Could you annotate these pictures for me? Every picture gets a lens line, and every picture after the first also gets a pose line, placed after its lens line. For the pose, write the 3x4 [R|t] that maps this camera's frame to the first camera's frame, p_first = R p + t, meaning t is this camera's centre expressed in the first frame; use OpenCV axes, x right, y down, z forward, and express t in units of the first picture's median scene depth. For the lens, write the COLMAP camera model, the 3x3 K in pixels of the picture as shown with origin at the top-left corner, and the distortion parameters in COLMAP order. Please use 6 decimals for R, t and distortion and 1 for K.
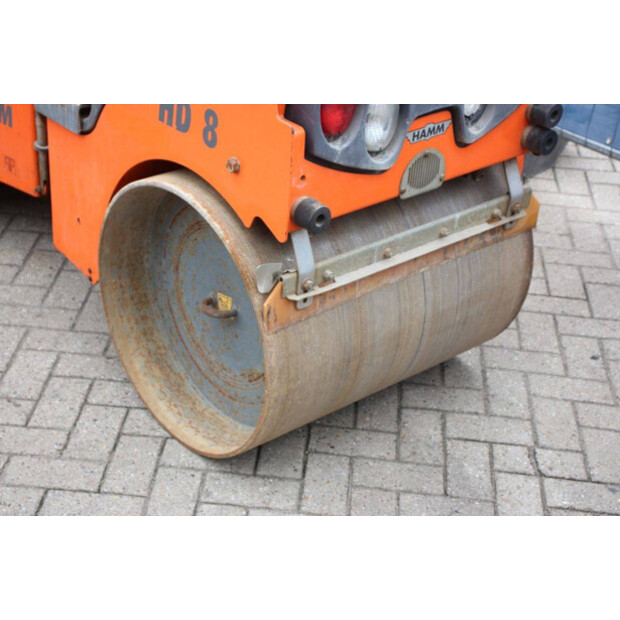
lens RADIAL K [[1218.0, 0, 310.0], [0, 1218.0, 310.0], [0, 0, 1]] dist [0.328679, 0.081882]
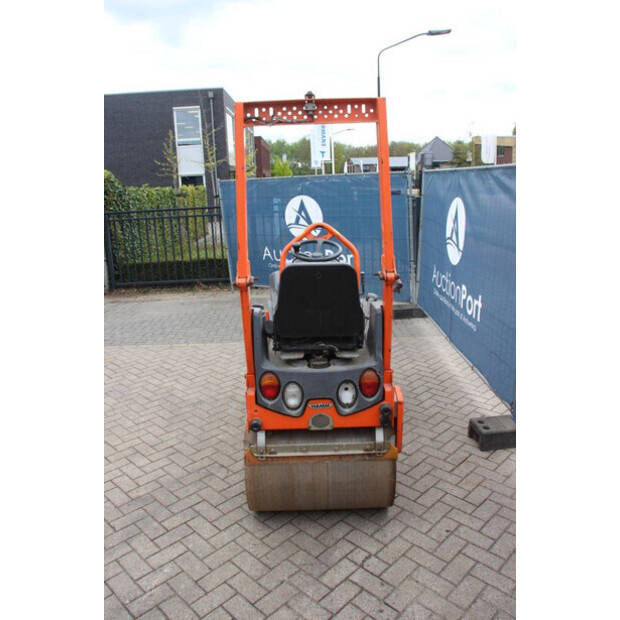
lens RADIAL K [[509.6, 0, 310.0], [0, 509.6, 310.0], [0, 0, 1]] dist [-0.171278, 0.147698]
pose [[0.756868, 0.077951, -0.648902, 0.691289], [-0.261184, 0.946209, -0.190974, -0.118704], [0.599111, 0.314025, 0.736515, 0.147880]]
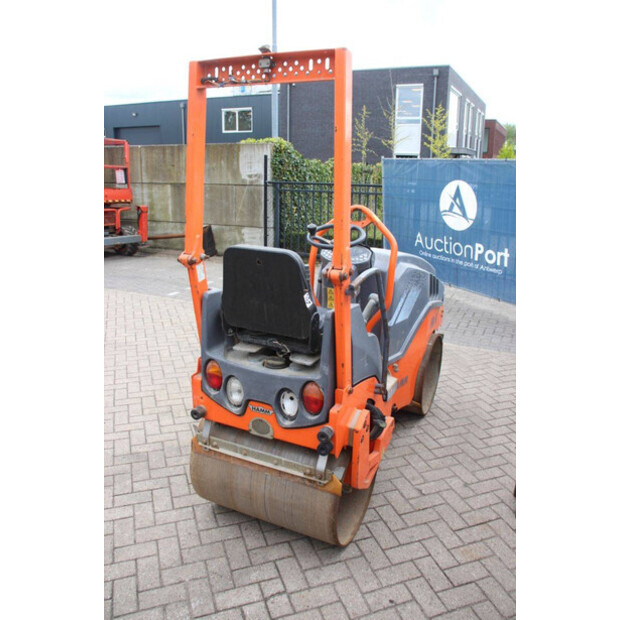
lens RADIAL K [[509.6, 0, 310.0], [0, 509.6, 310.0], [0, 0, 1]] dist [-0.171278, 0.147698]
pose [[0.406245, 0.205433, -0.890372, 0.849922], [-0.459318, 0.888260, -0.004625, -0.319574], [0.789932, 0.410842, 0.455210, 0.540334]]
